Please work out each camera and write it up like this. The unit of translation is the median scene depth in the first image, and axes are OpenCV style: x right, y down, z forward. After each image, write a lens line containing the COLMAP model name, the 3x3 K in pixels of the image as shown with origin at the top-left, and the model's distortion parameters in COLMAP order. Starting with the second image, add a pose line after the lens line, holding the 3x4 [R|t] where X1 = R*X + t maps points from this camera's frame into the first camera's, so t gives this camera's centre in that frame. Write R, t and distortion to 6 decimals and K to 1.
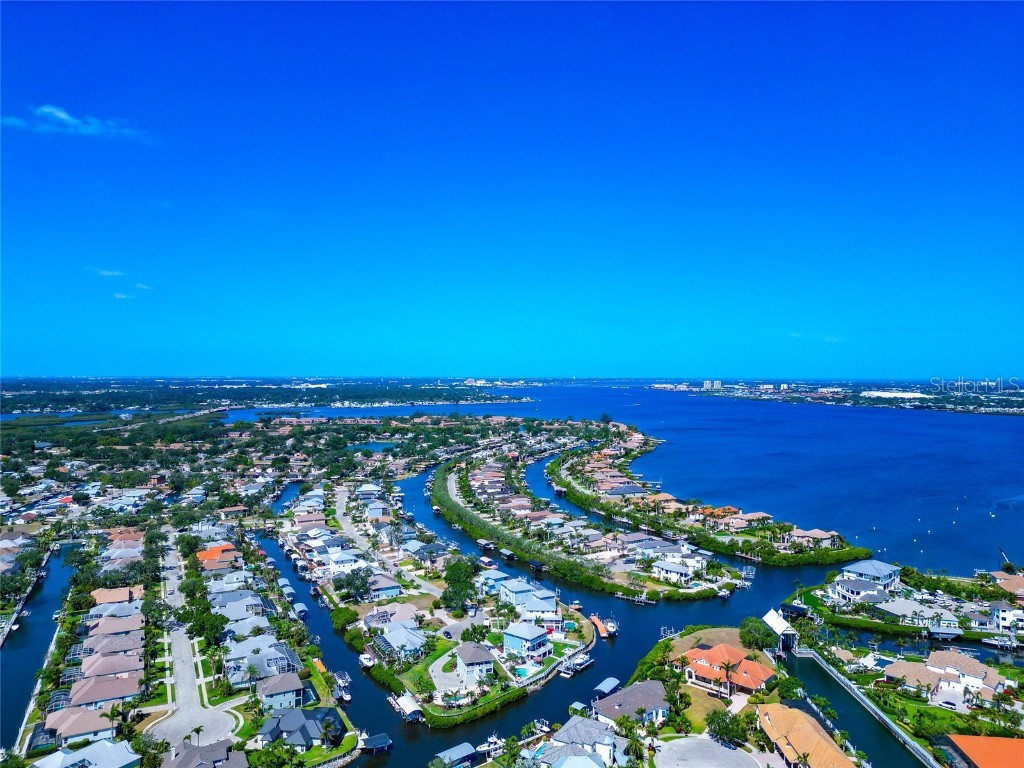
lens RADIAL K [[717.3, 0, 510.6], [0, 717.3, 385.9], [0, 0, 1]] dist [0.077734, -0.074206]
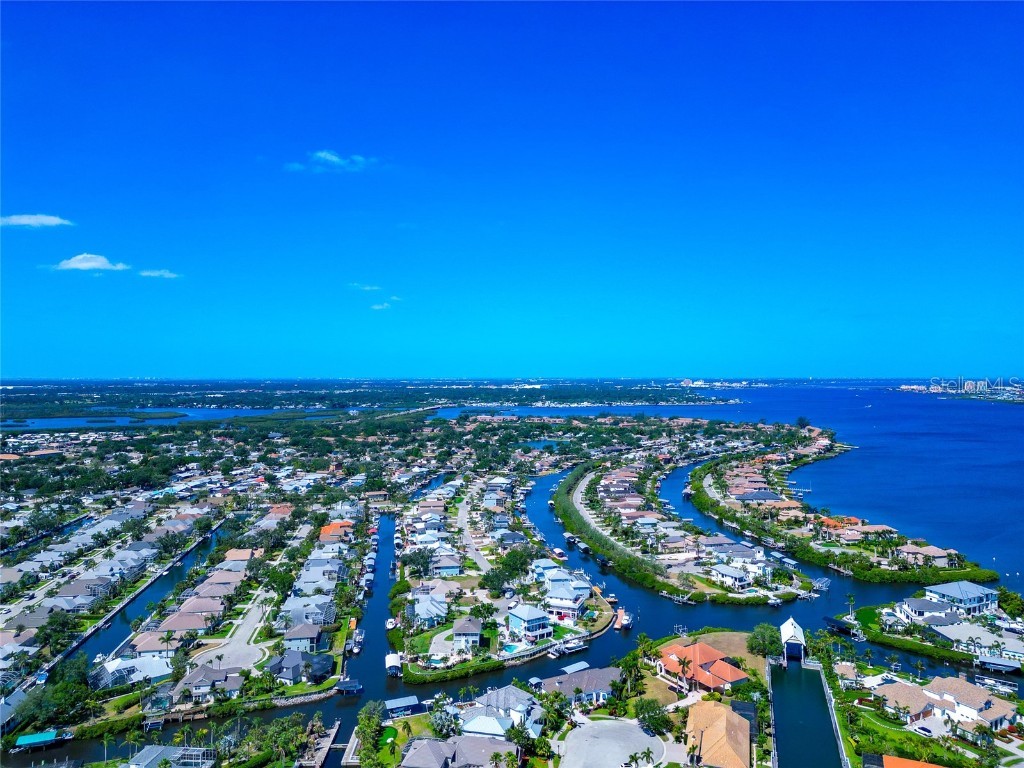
lens RADIAL K [[717.3, 0, 510.6], [0, 717.3, 385.9], [0, 0, 1]] dist [0.077734, -0.074206]
pose [[0.951887, 0.001719, -0.306444, 0.288653], [-0.002053, 0.999998, -0.000768, 0.000911], [0.306442, 0.001360, 0.951888, -0.031288]]
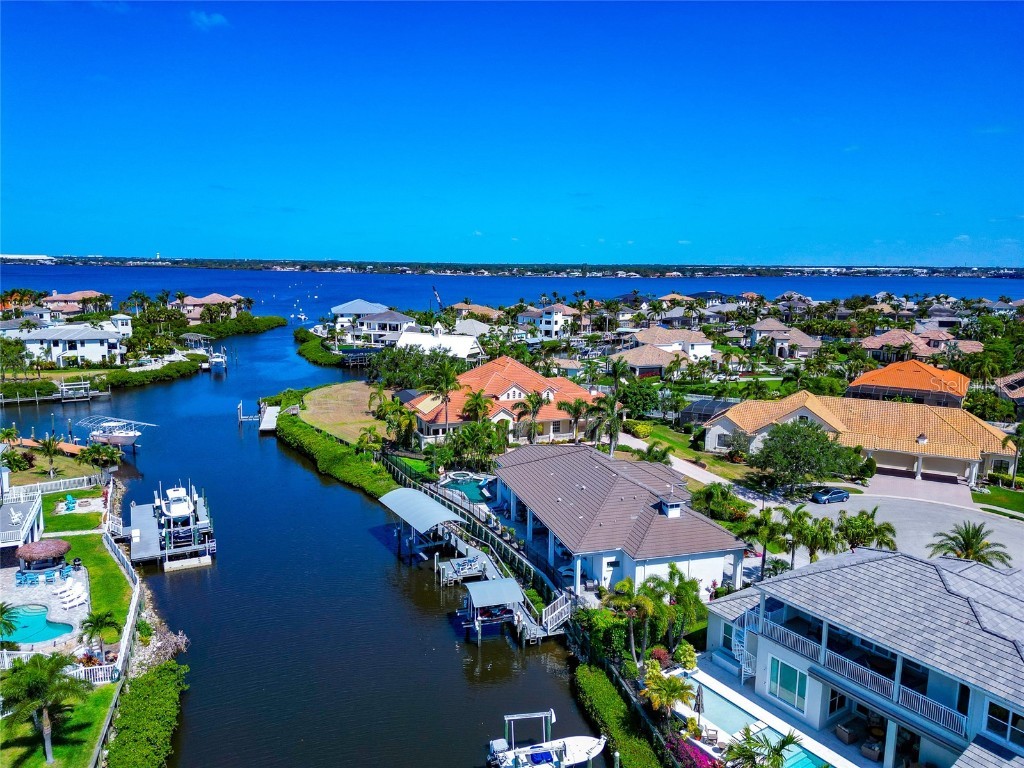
lens RADIAL K [[716.0, 0, 509.5], [0, 716.0, 381.4], [0, 0, 1]] dist [0.101027, -0.127977]
pose [[0.448371, -0.141958, 0.882503, -0.074249], [0.004567, 0.987659, 0.156553, 0.249509], [-0.893836, -0.066164, 0.443486, 0.663537]]
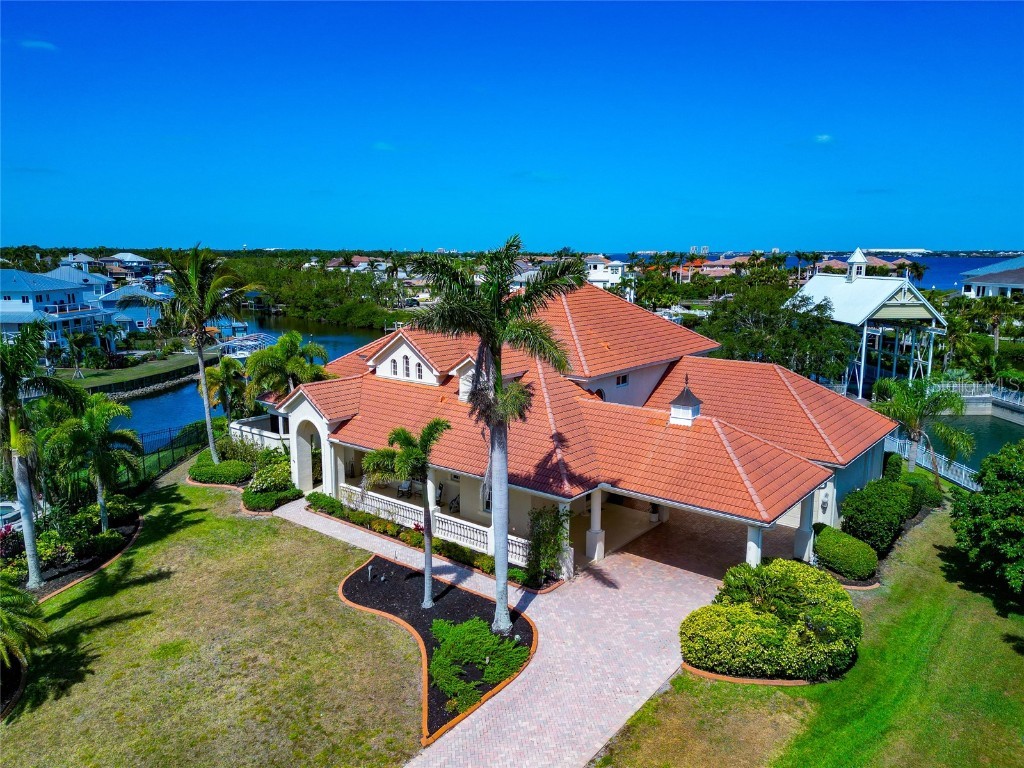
lens RADIAL K [[734.7, 0, 512.0], [0, 734.7, 384.0], [0, 0, 1]] dist [0.077228, -0.084516]
pose [[0.999631, -0.005495, 0.026605, 0.227575], [0.001229, 0.987477, 0.157756, 0.291115], [-0.027139, -0.157665, 0.987120, 0.690471]]
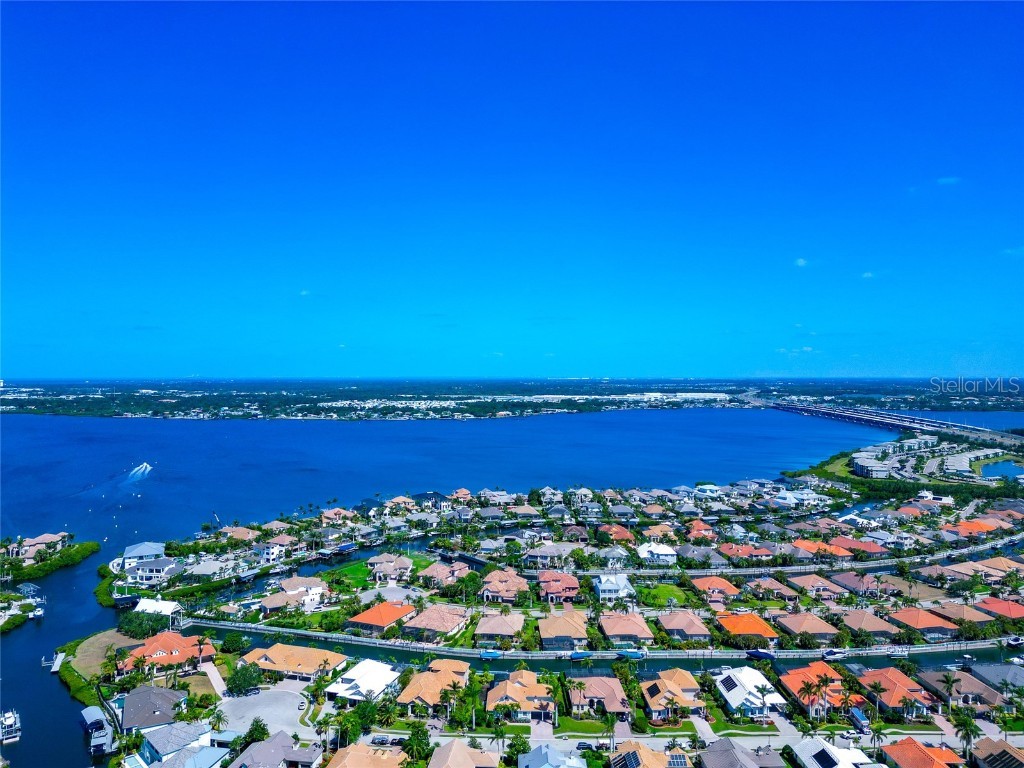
lens RADIAL K [[717.3, 0, 510.6], [0, 717.3, 385.9], [0, 0, 1]] dist [0.077734, -0.074206]
pose [[0.296244, -0.019733, 0.954908, -0.455472], [0.018119, 0.999723, 0.015038, -0.003502], [-0.954940, 0.012847, 0.296519, 0.174323]]
